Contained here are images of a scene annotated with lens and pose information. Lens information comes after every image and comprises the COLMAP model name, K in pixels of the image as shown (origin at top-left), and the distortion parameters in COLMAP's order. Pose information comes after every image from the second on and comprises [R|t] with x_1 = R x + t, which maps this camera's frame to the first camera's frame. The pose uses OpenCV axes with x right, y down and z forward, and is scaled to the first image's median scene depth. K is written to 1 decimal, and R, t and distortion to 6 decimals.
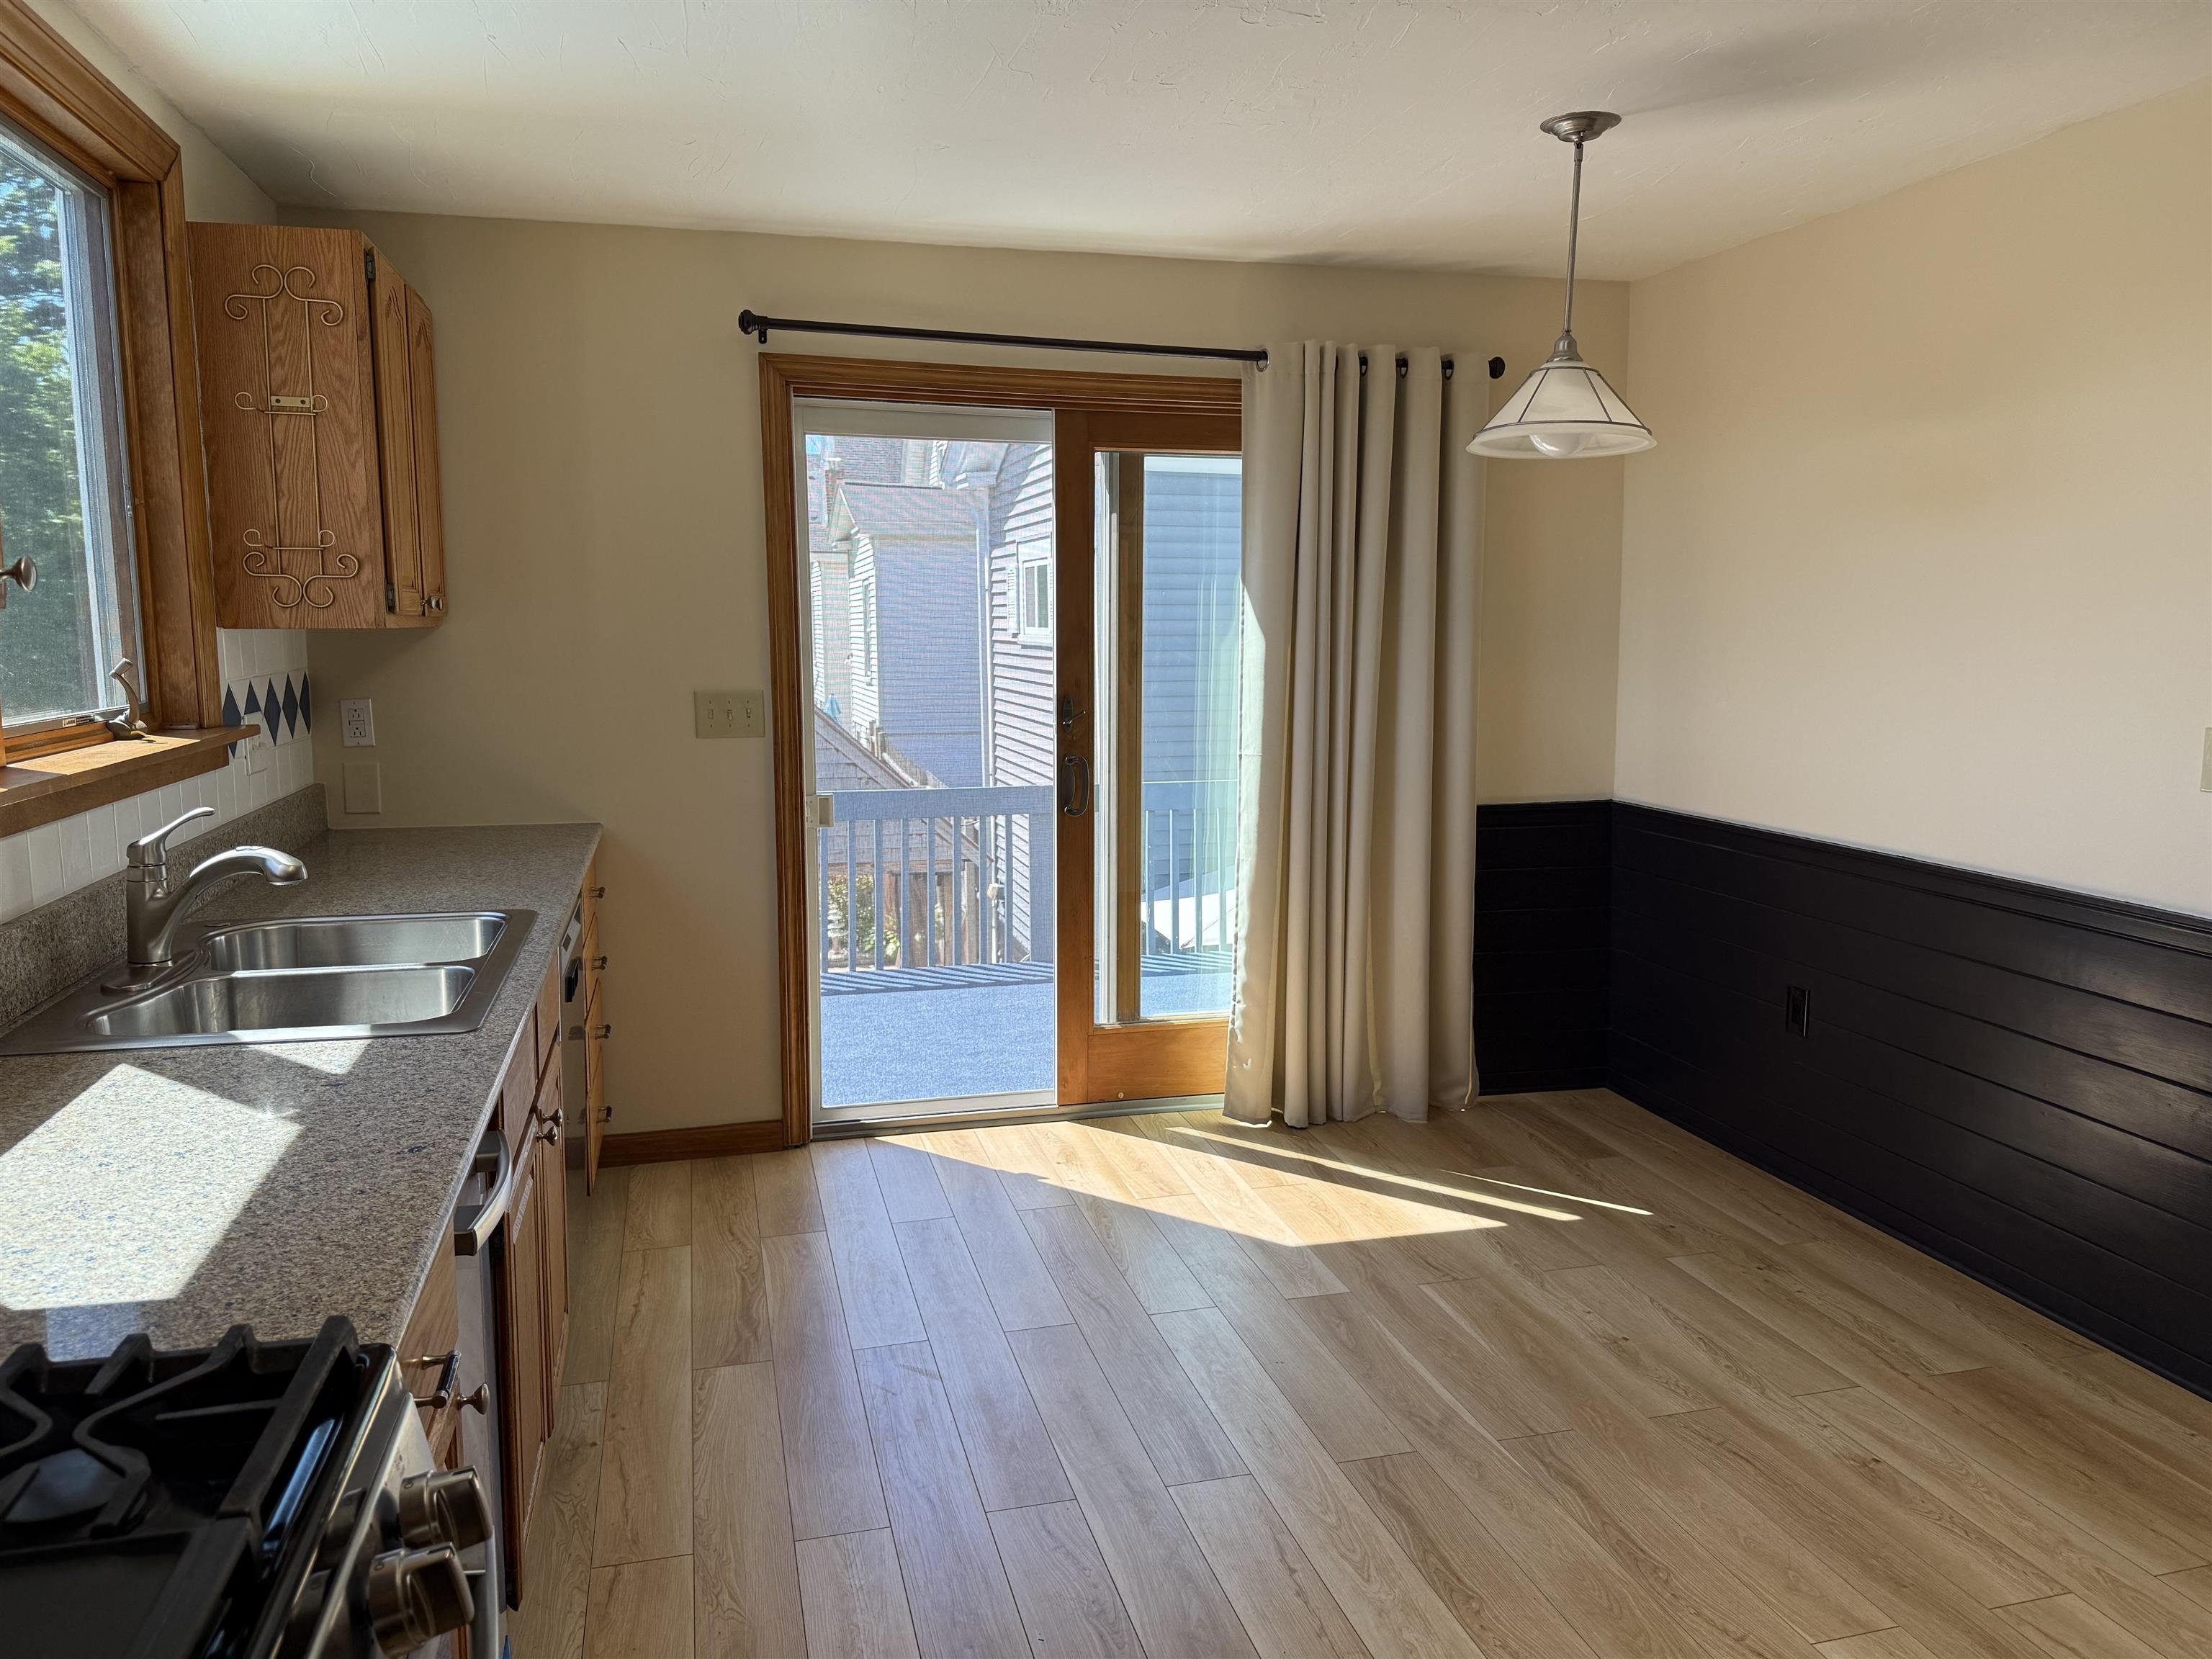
lens RADIAL K [[1539.4, 0, 1107.3], [0, 1539.4, 828.7], [0, 0, 1]] dist [0.033681, -0.053515]
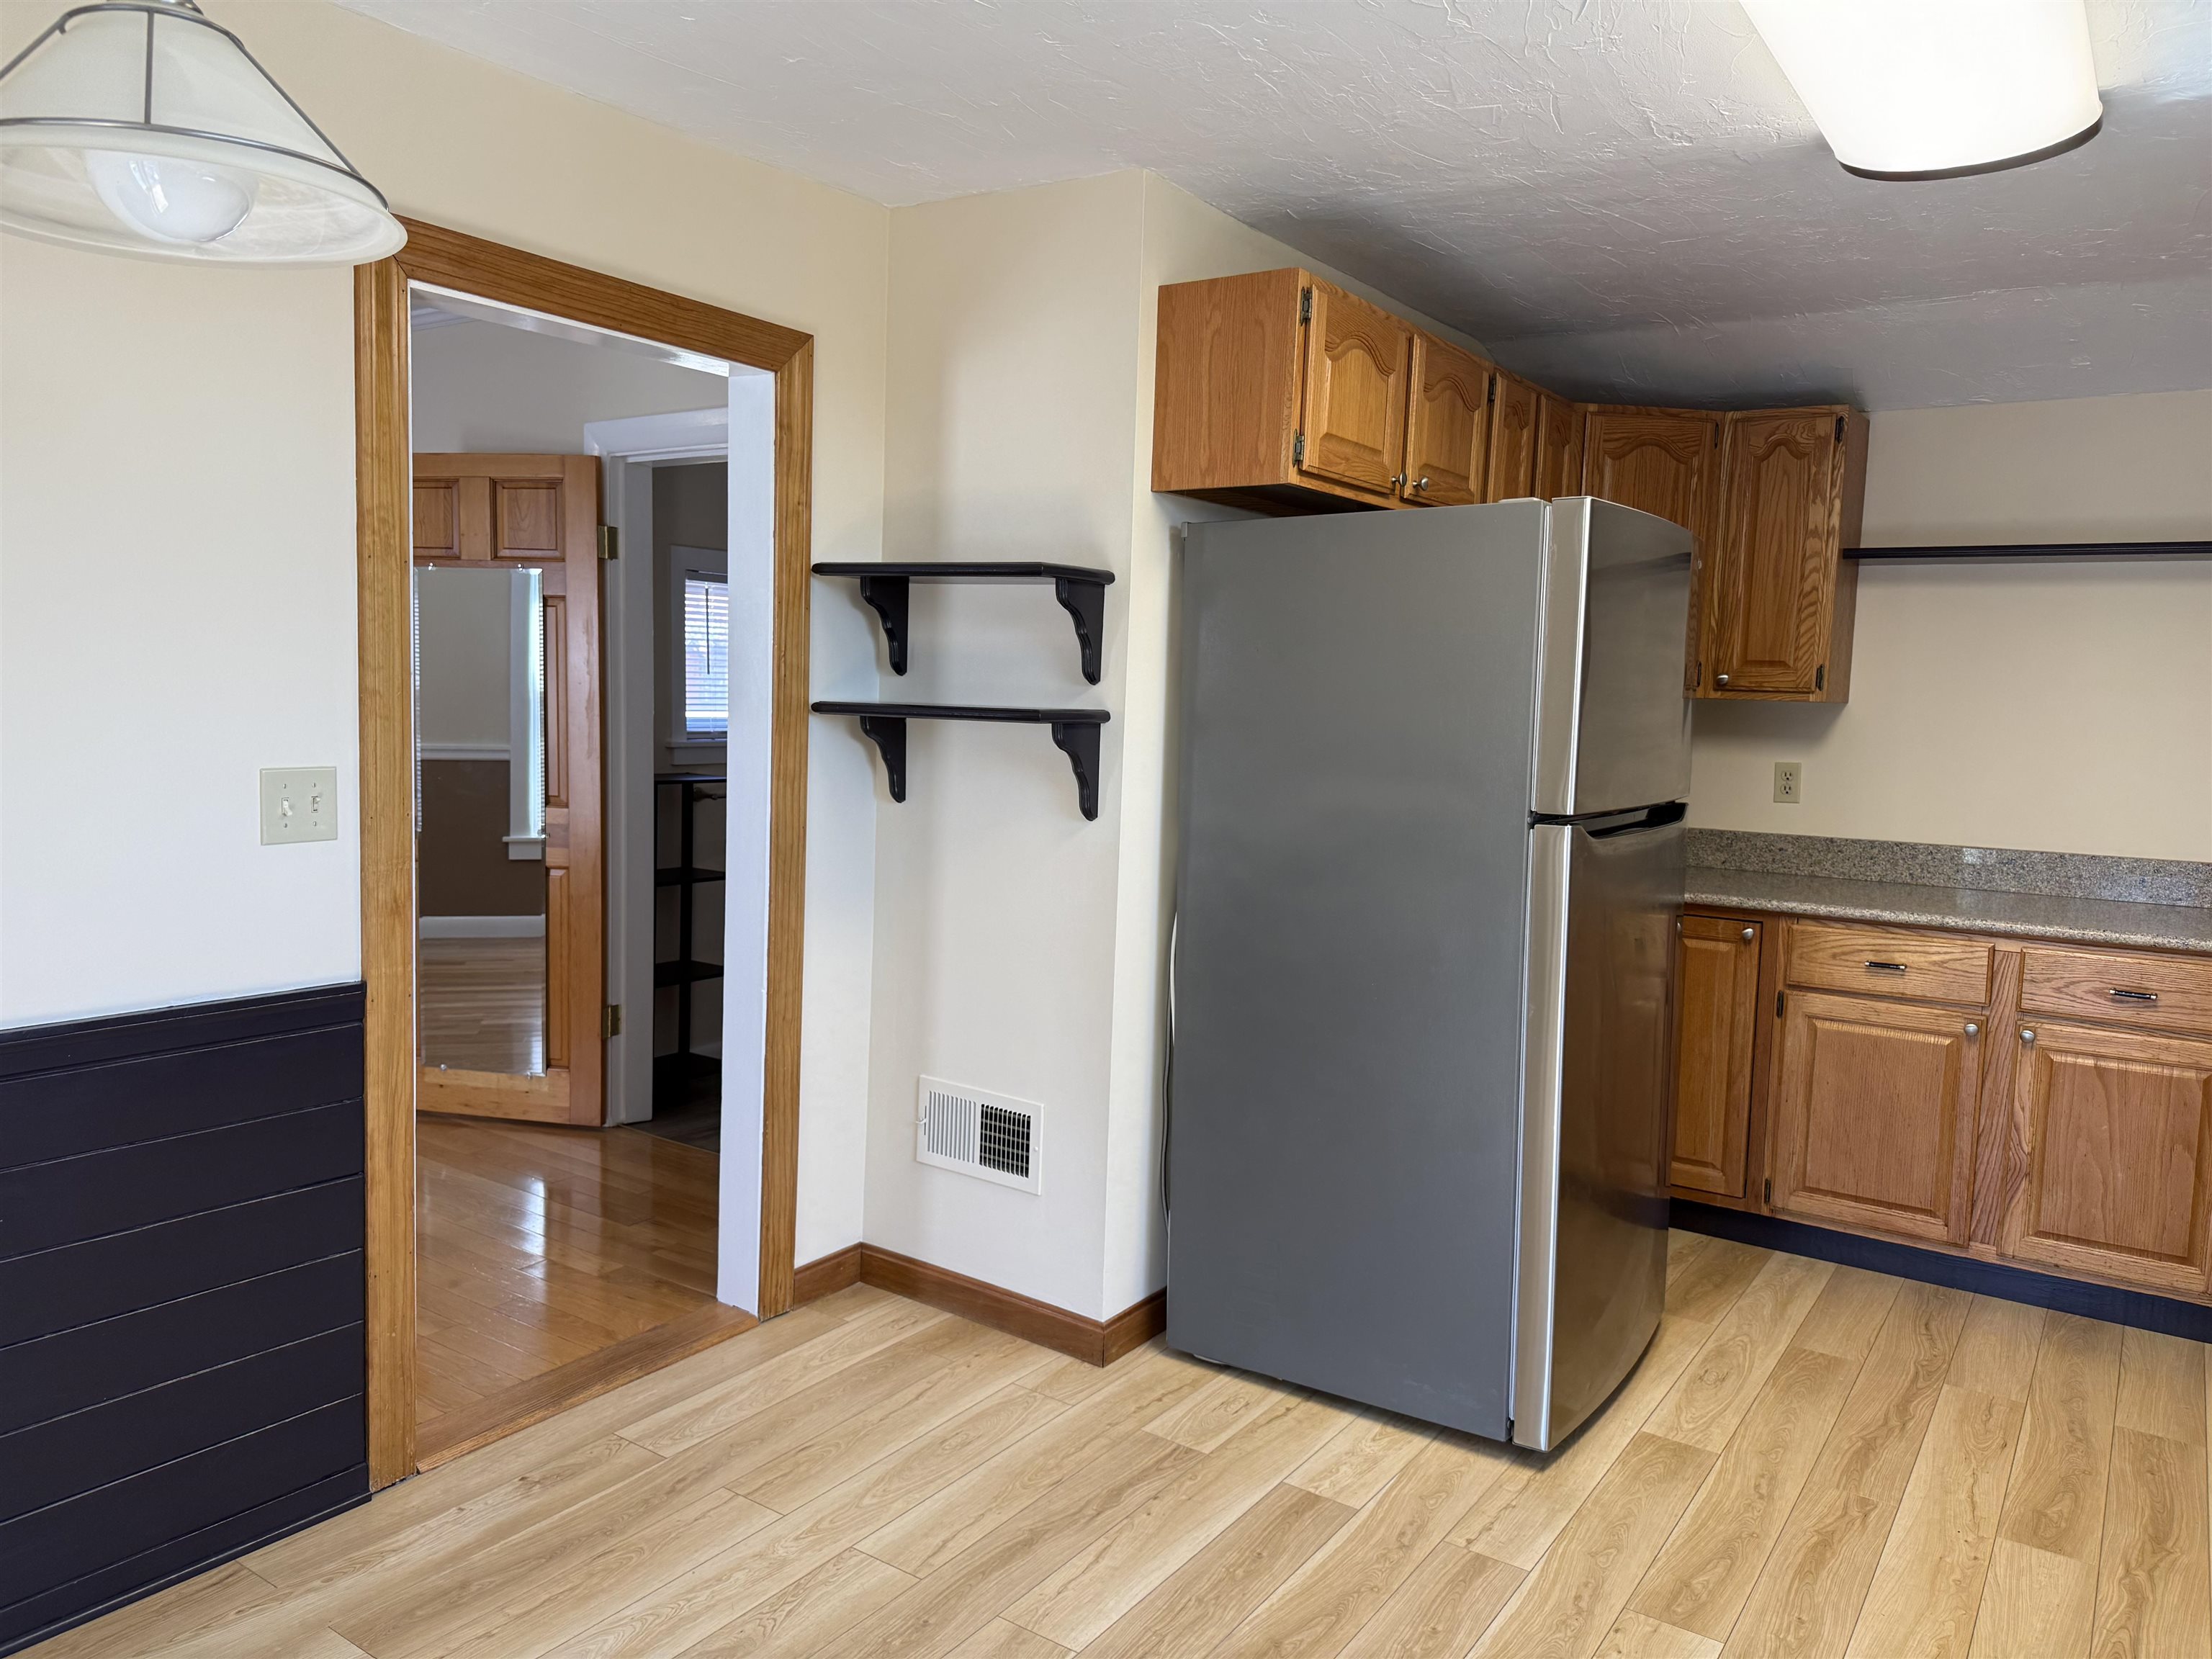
lens RADIAL K [[1539.4, 0, 1106.5], [0, 1539.4, 846.0], [0, 0, 1]] dist [0.033681, -0.053515]
pose [[-0.638467, -0.104696, 0.762495, -0.199404], [0.074877, 0.977555, 0.196924, -0.140041], [-0.765998, 0.182823, -0.616298, 1.033566]]
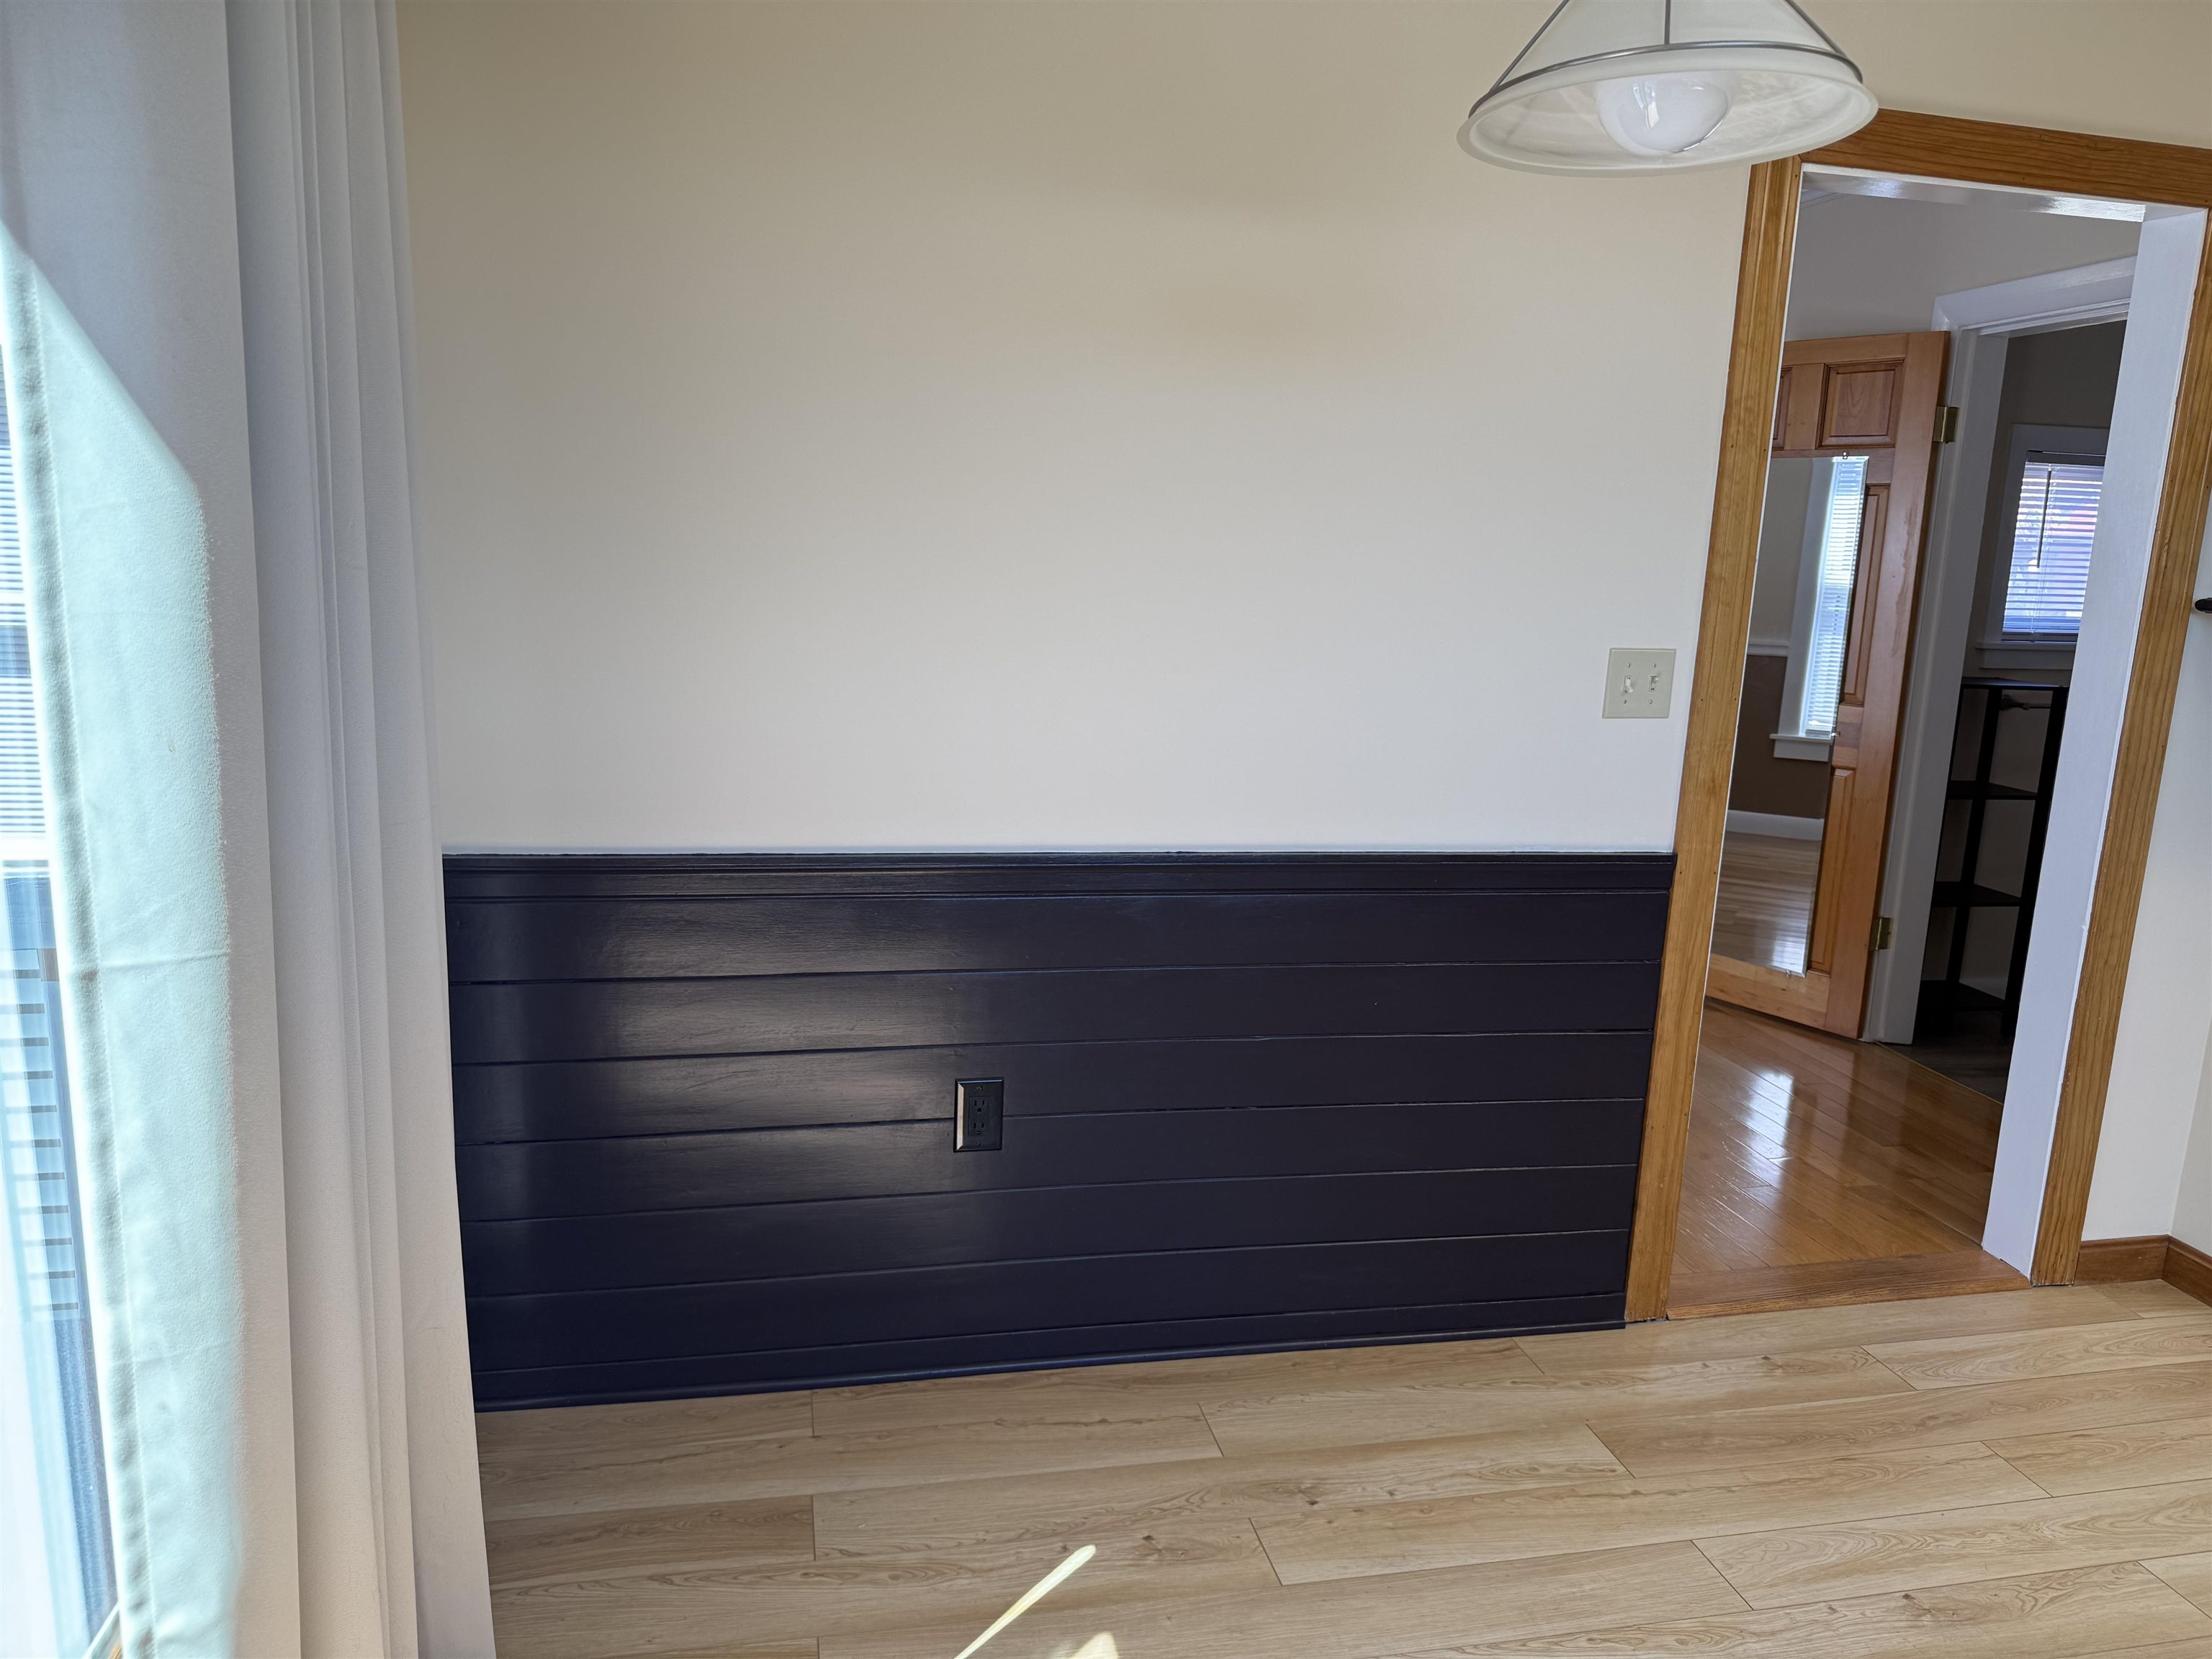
lens RADIAL K [[1539.4, 0, 1125.6], [0, 1539.4, 830.2], [0, 0, 1]] dist [0.033681, -0.053515]
pose [[0.064212, -0.187265, 0.980208, -0.200026], [0.104909, 0.978060, 0.179982, -0.139597], [-0.992407, 0.091276, 0.082449, 1.076568]]
